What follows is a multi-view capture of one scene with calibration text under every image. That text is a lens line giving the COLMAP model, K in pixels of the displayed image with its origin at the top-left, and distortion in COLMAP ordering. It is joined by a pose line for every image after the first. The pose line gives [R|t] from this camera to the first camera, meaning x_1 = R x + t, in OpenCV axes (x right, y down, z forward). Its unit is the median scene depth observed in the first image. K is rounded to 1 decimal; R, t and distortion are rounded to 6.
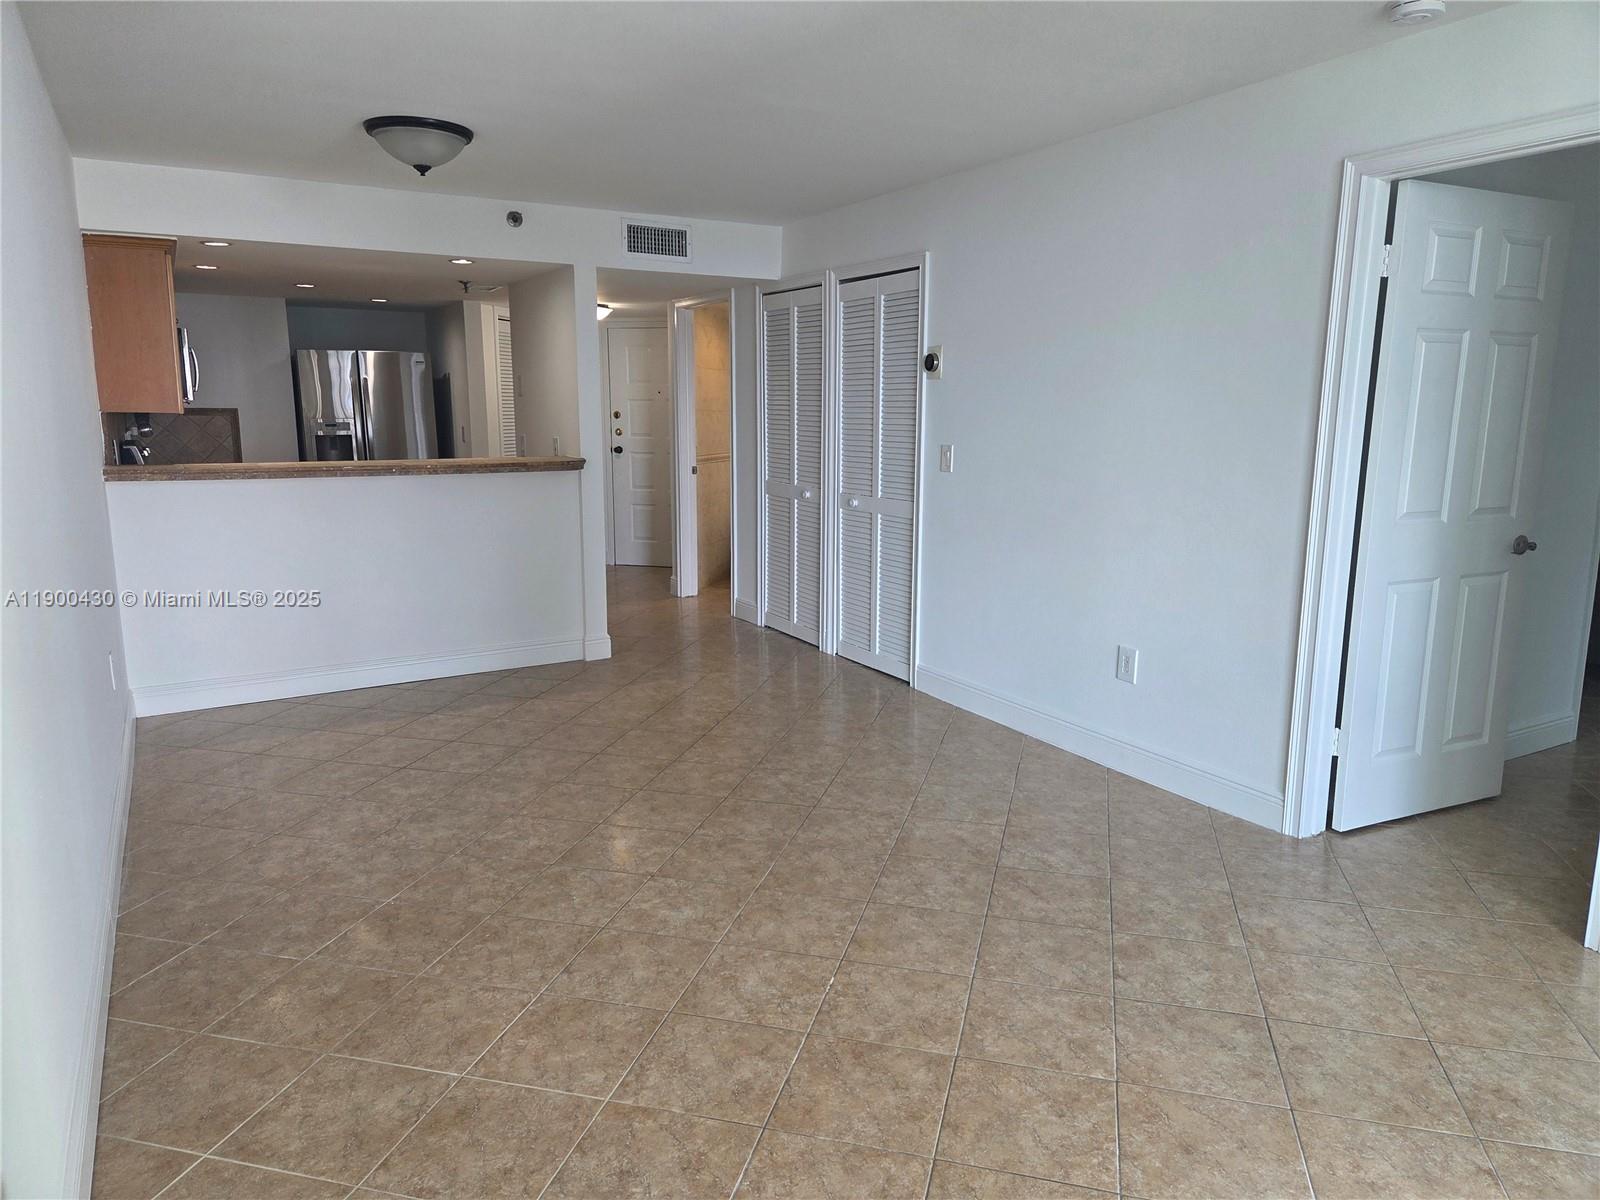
lens RADIAL K [[1071.3, 0, 828.7], [0, 1071.3, 620.9], [0, 0, 1]] dist [0.081004, -0.070950]
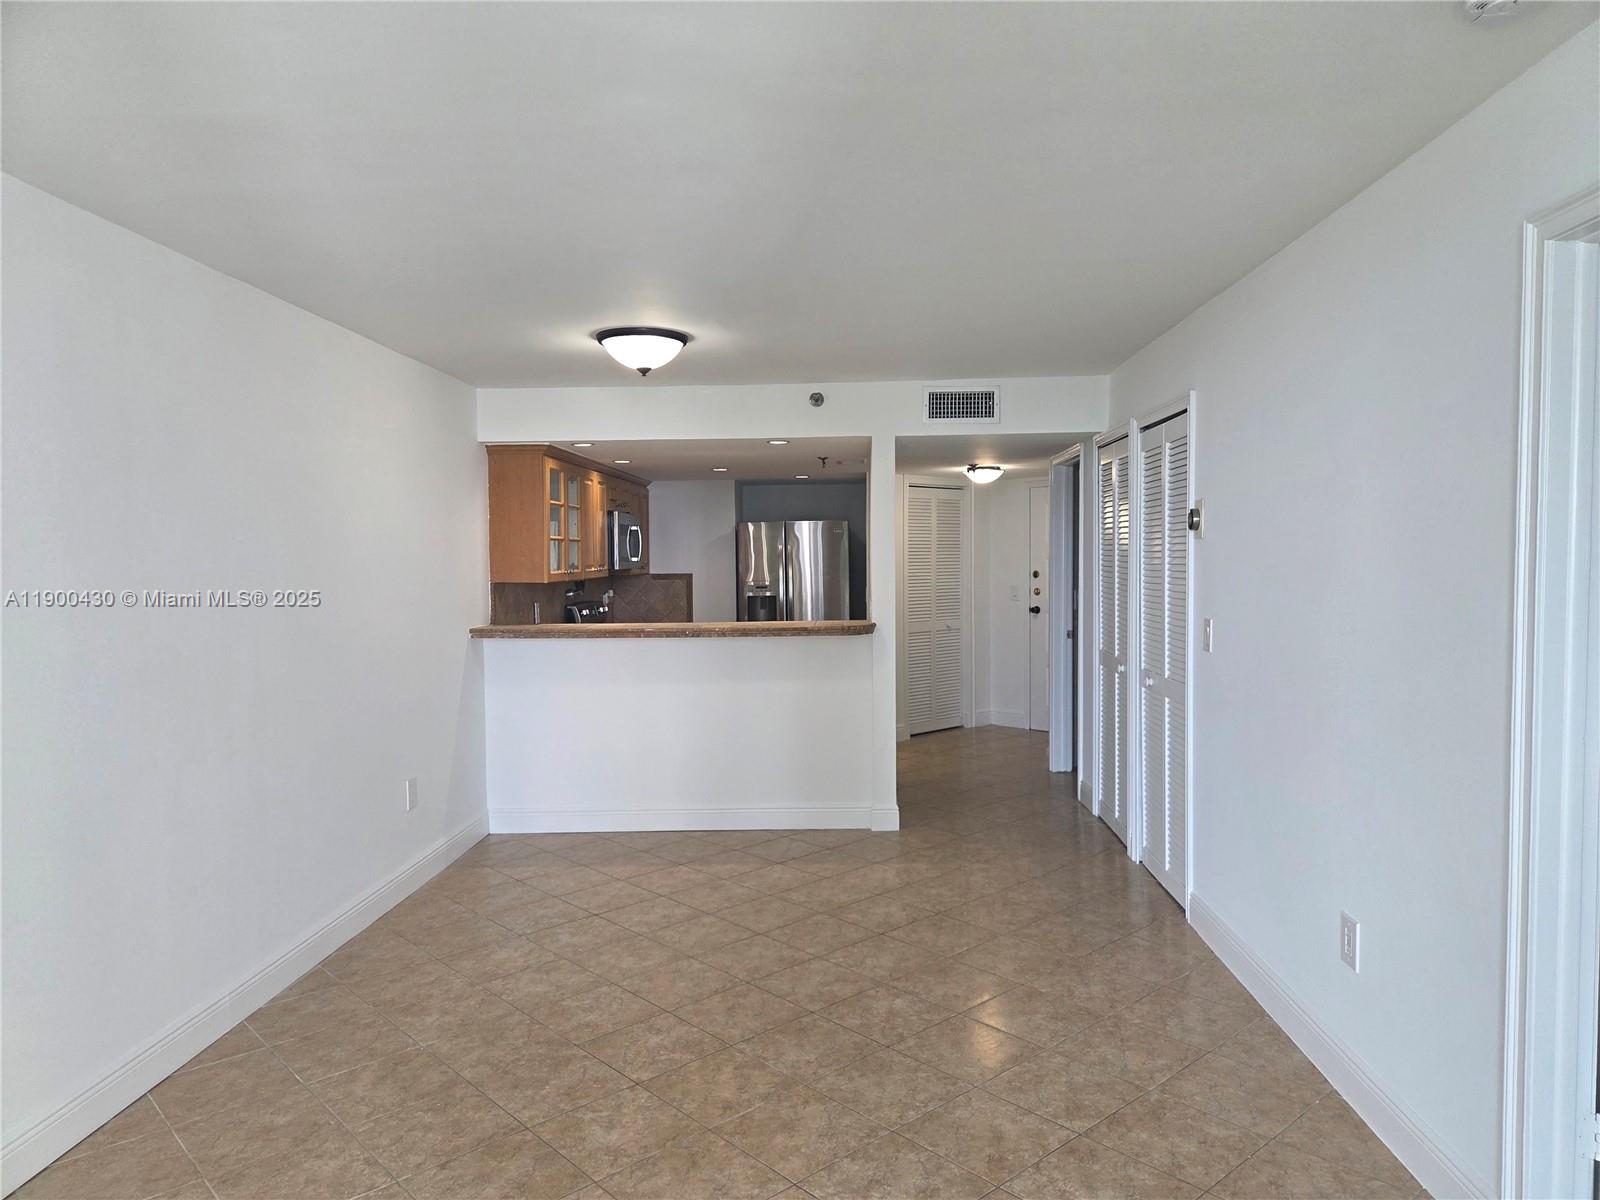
lens RADIAL K [[1089.0, 0, 809.3], [0, 1089.0, 613.0], [0, 0, 1]] dist [0.075663, -0.076629]
pose [[0.837420, 0.016758, -0.546303, 0.323866], [-0.095832, 0.988548, -0.116576, -0.045340], [0.538093, 0.149976, 0.829435, 0.164843]]
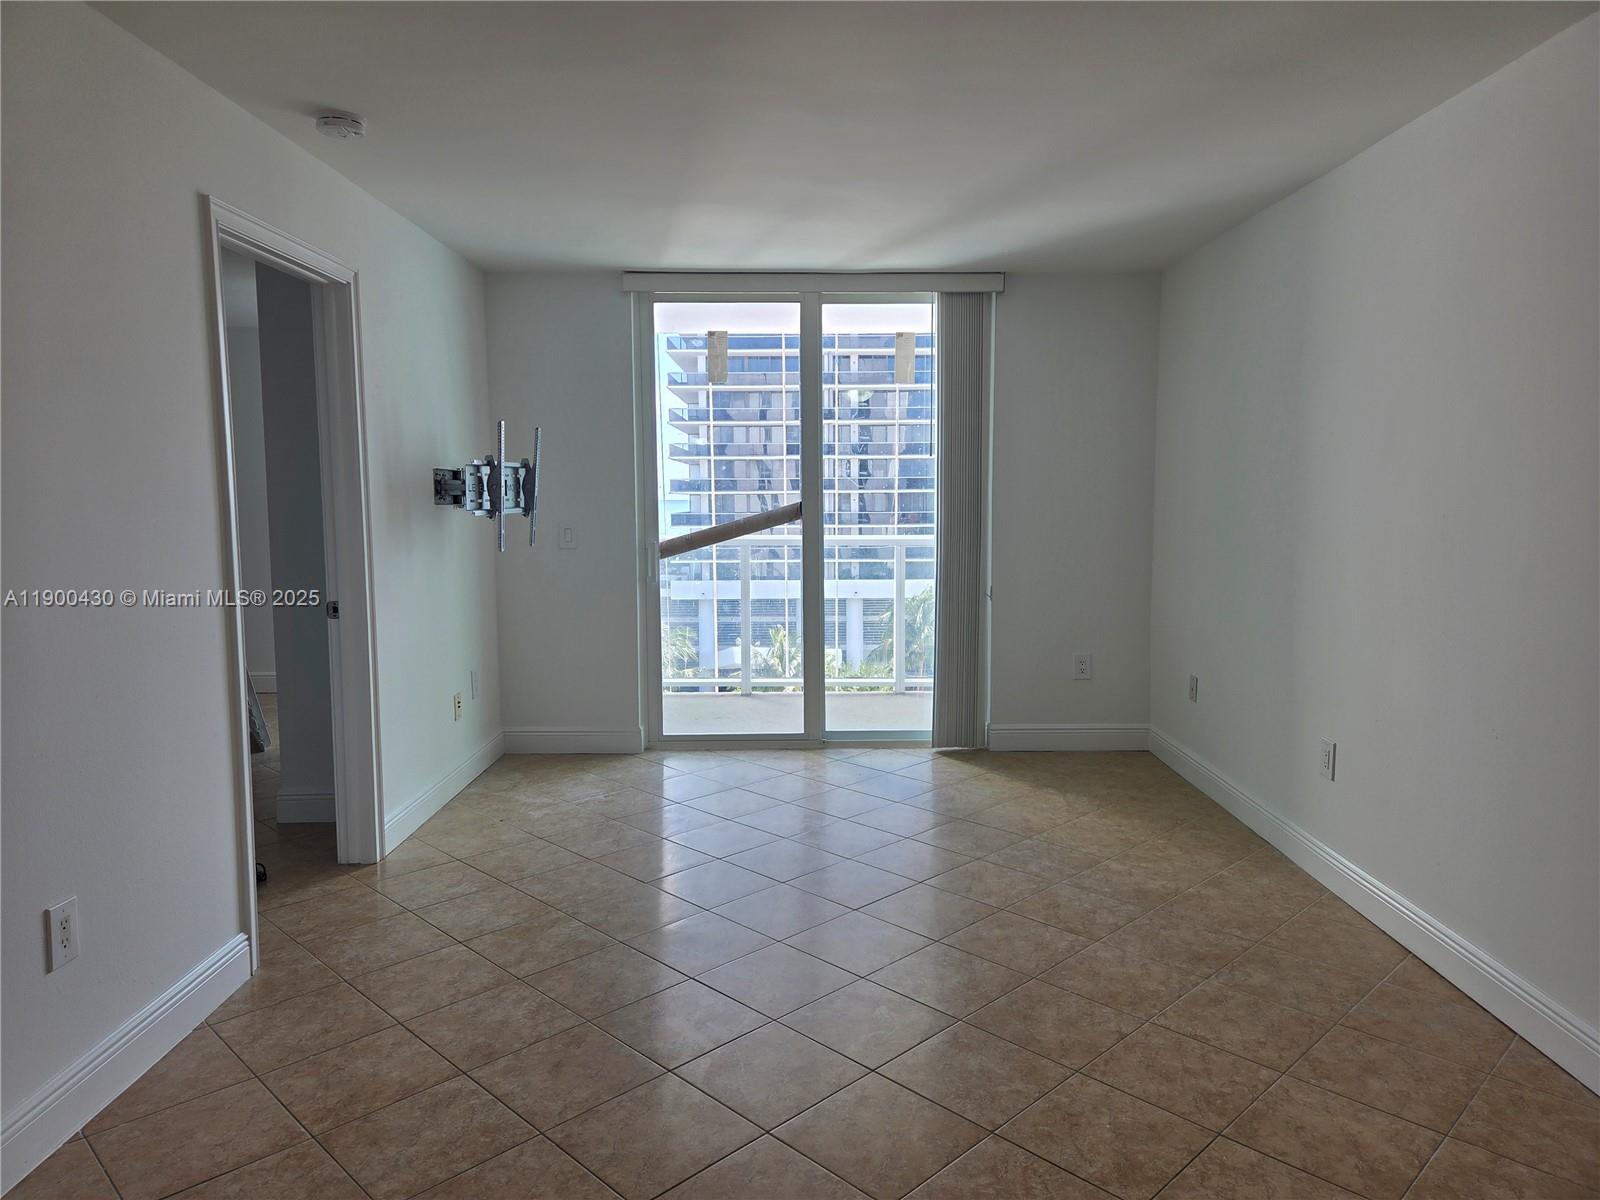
lens RADIAL K [[1089.0, 0, 809.3], [0, 1089.0, 613.0], [0, 0, 1]] dist [0.075663, -0.076629]
pose [[-0.861890, -0.052936, 0.504324, -0.277535], [0.102967, 0.955549, 0.276269, -0.198734], [-0.496531, 0.290042, -0.818127, 1.065968]]
